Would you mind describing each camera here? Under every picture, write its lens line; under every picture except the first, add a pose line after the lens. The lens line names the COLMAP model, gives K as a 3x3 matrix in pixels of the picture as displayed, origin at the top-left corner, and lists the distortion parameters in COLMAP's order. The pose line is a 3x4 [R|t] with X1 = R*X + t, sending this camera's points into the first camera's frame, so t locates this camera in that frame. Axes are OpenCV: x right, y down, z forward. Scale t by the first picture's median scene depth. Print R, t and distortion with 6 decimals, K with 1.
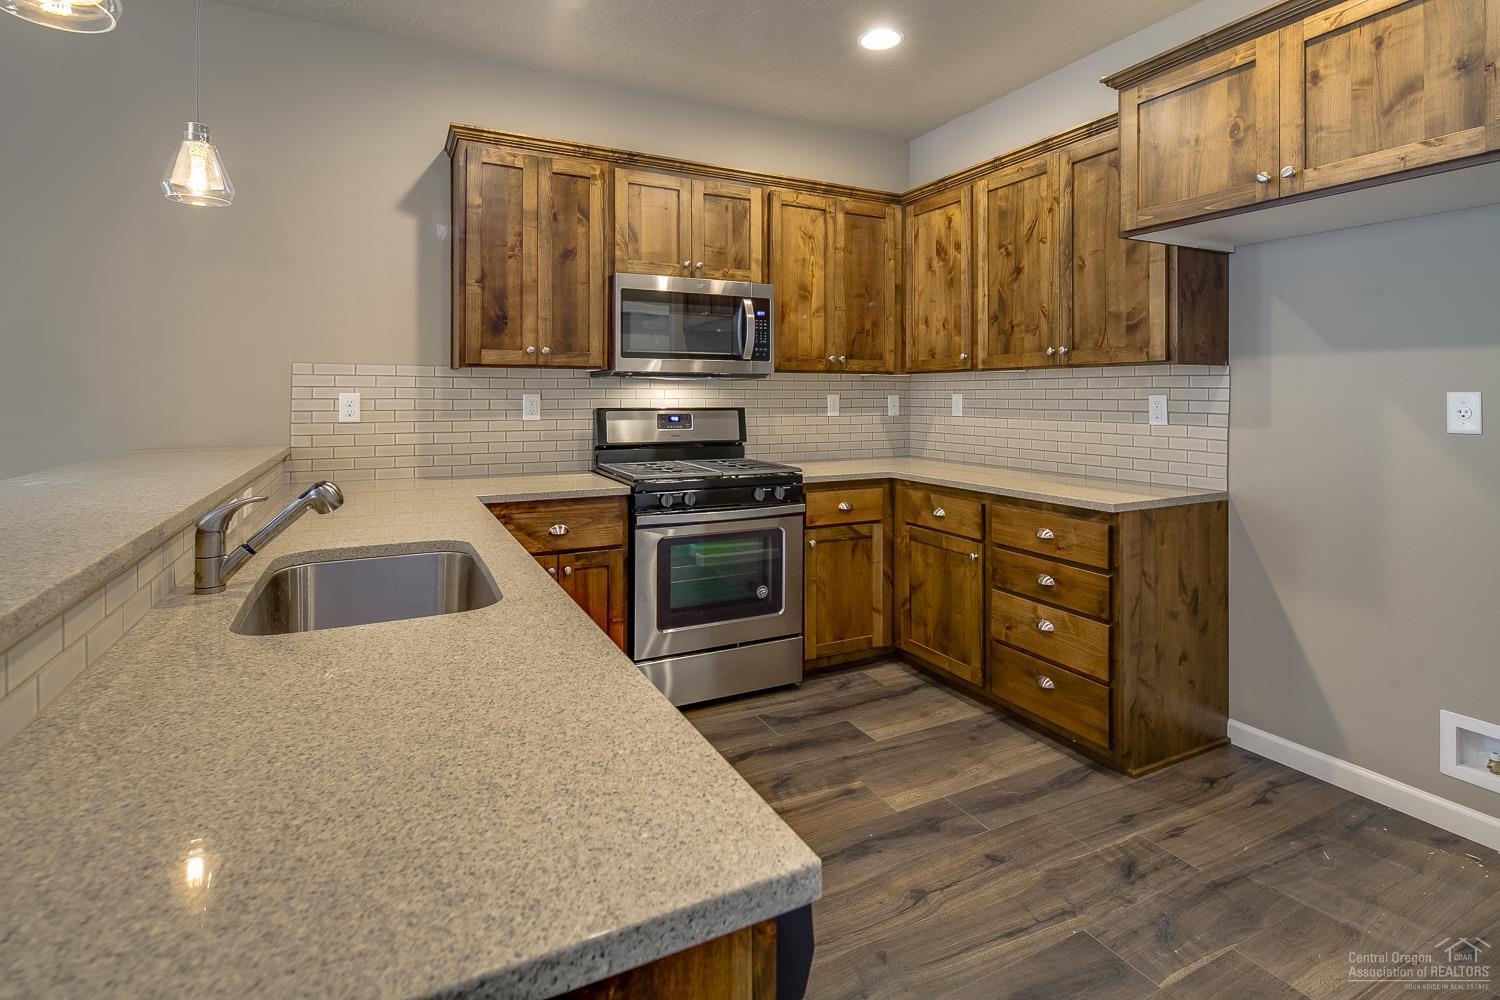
lens RADIAL K [[719.5, 0, 748.6], [0, 719.5, 420.5], [0, 0, 1]] dist [0.001507, -0.003320]
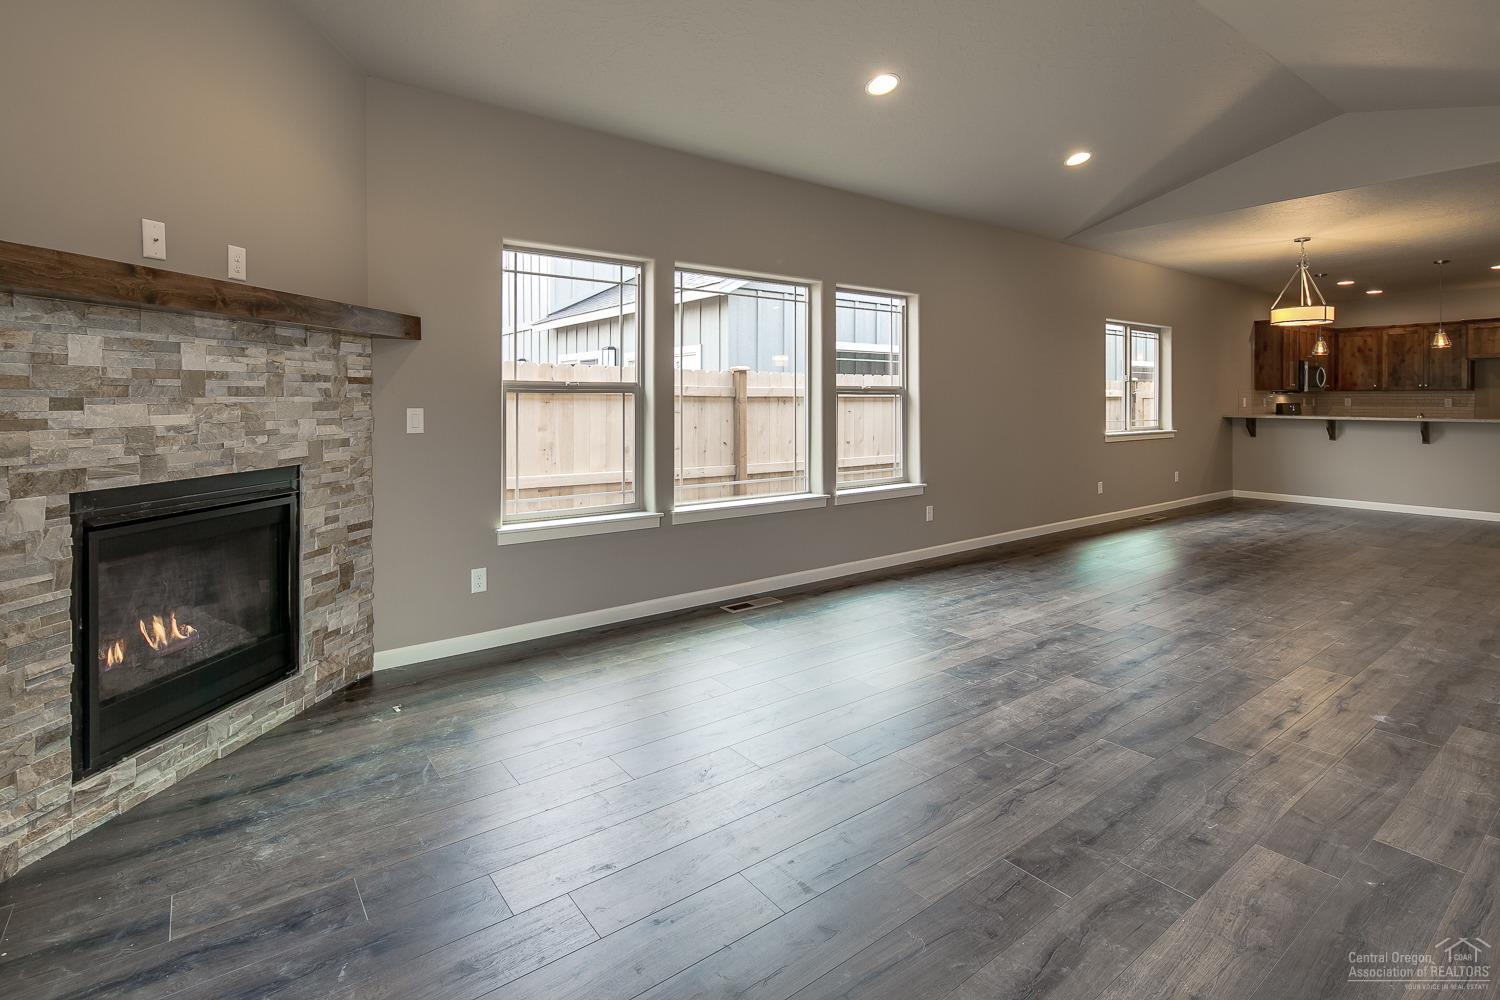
lens RADIAL K [[719.5, 0, 742.9], [0, 719.5, 435.7], [0, 0, 1]] dist [0.001507, -0.003320]
pose [[0.985097, -0.011186, 0.171637, -3.001188], [0.008180, 0.999801, 0.018212, 0.047868], [-0.171807, -0.016536, 0.984992, -1.637634]]
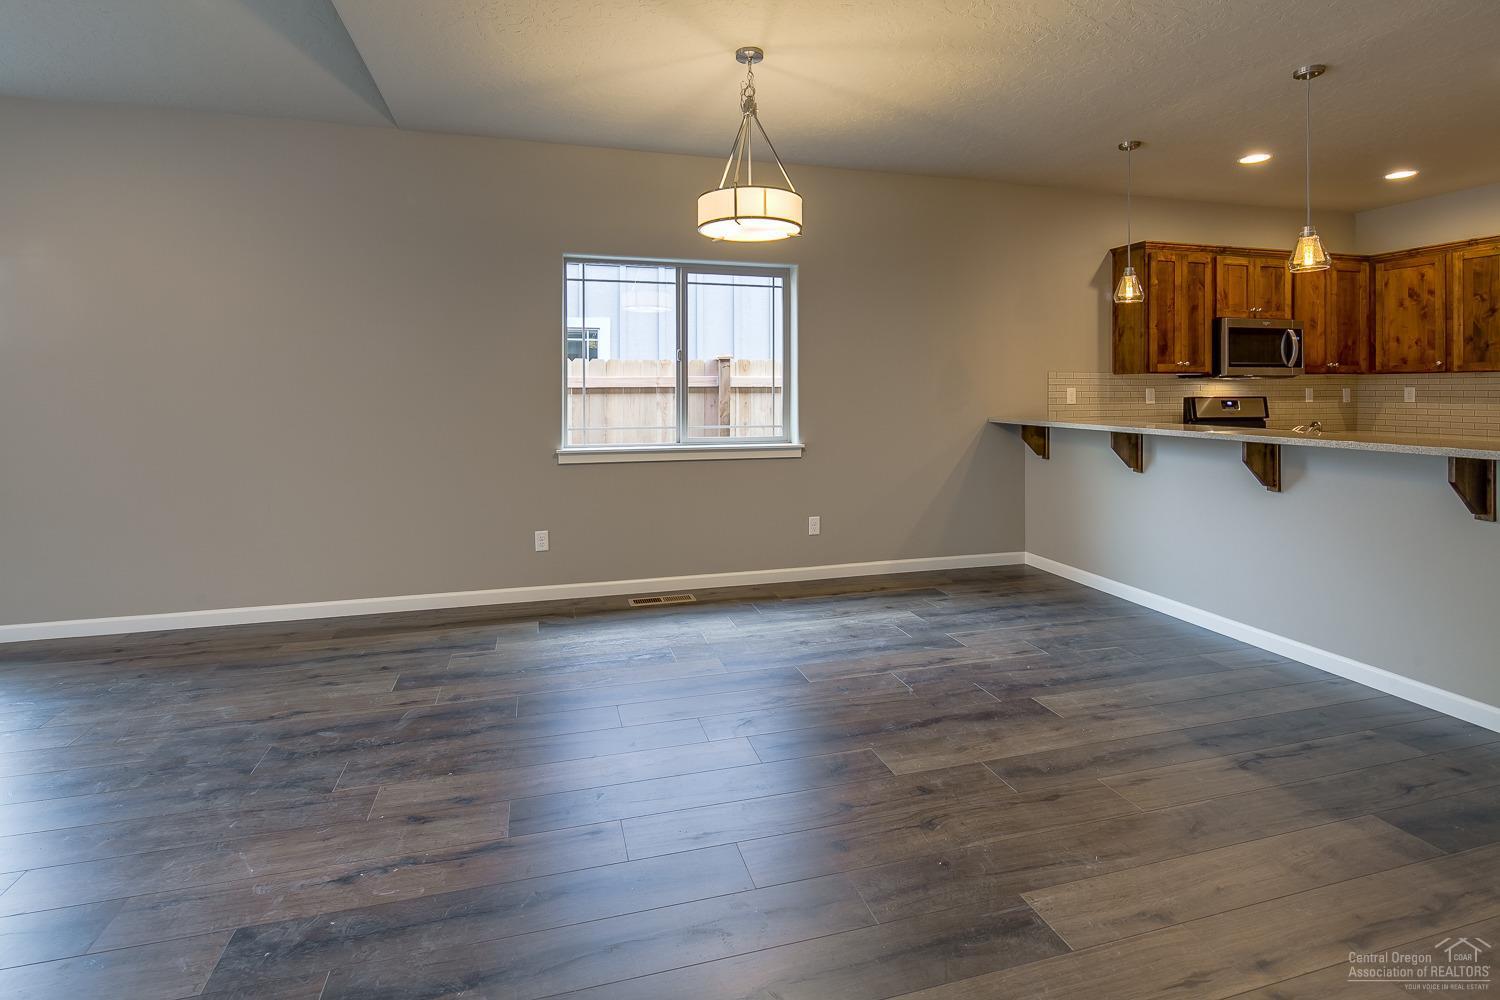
lens RADIAL K [[719.5, 0, 747.5], [0, 719.5, 432.4], [0, 0, 1]] dist [0.001507, -0.003320]
pose [[0.981230, 0.007199, -0.192705, -0.895763], [-0.002461, 0.999689, 0.024815, 0.027124], [0.192824, -0.023875, 0.980943, -0.852900]]
